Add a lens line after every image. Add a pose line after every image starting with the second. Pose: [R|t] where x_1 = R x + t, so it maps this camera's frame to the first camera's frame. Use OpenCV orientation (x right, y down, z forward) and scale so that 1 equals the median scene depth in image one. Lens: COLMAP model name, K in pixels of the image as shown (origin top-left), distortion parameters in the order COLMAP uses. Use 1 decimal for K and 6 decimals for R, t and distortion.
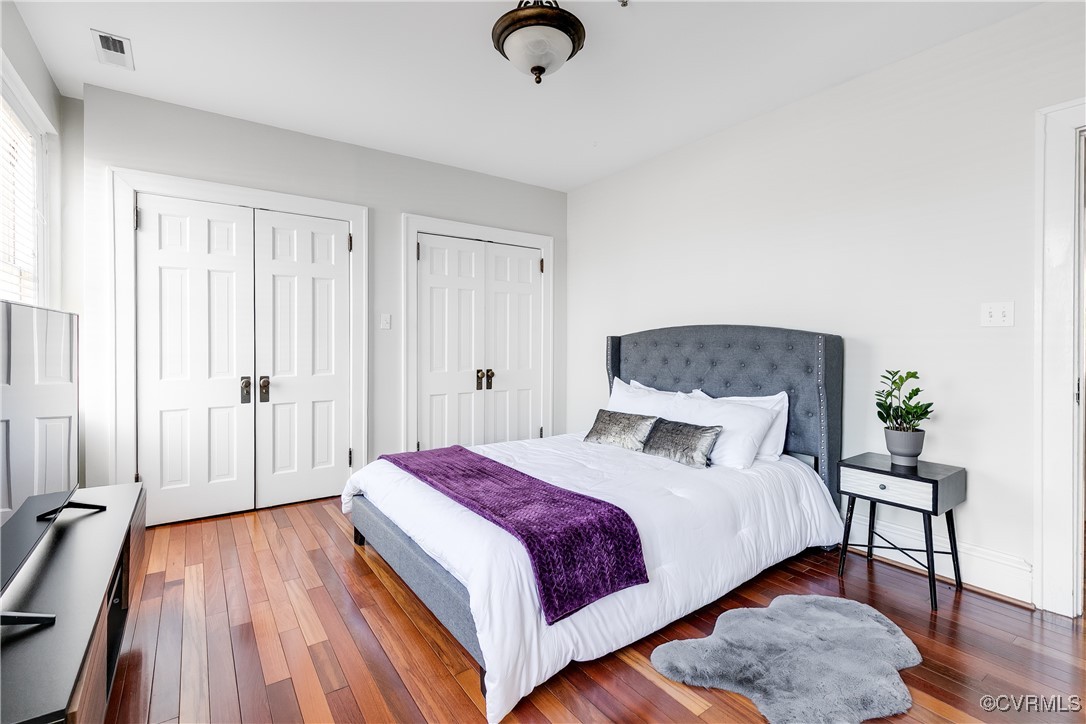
lens RADIAL K [[488.5, 0, 567.0], [0, 488.5, 348.2], [0, 0, 1]] dist [0.014214, -0.003664]
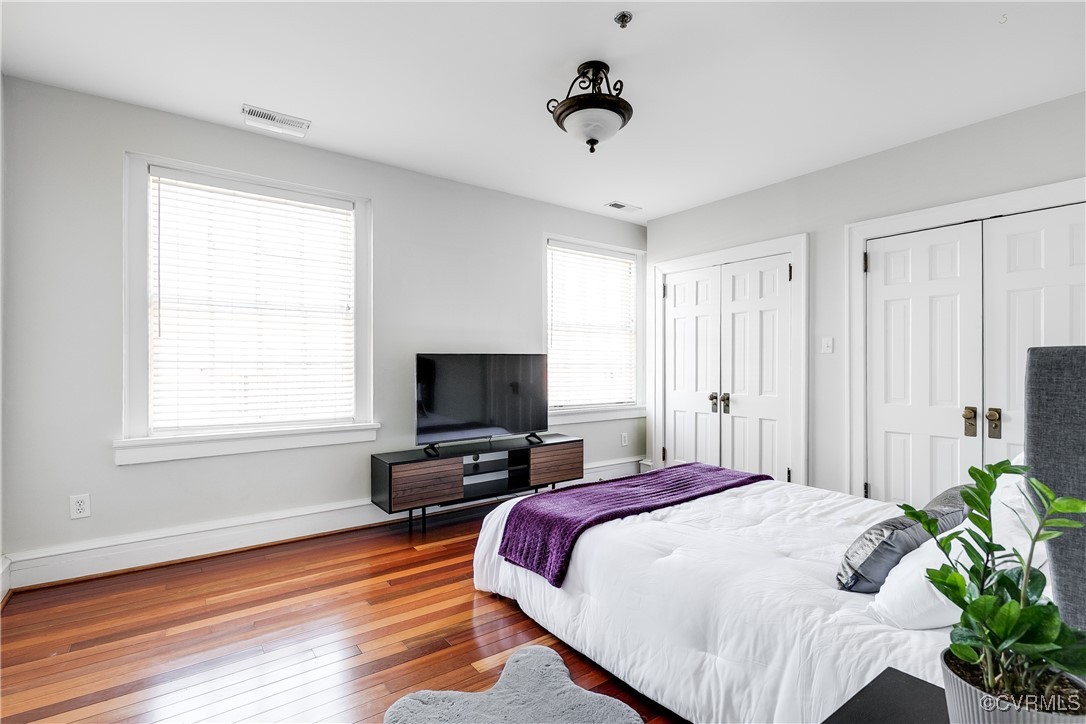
lens RADIAL K [[488.5, 0, 546.4], [0, 488.5, 364.8], [0, 0, 1]] dist [0.014214, -0.003664]
pose [[0.046797, -0.003693, -0.998898, 0.615450], [-0.019395, 0.999801, -0.004605, -0.001878], [0.998716, 0.019589, 0.046716, 0.456587]]
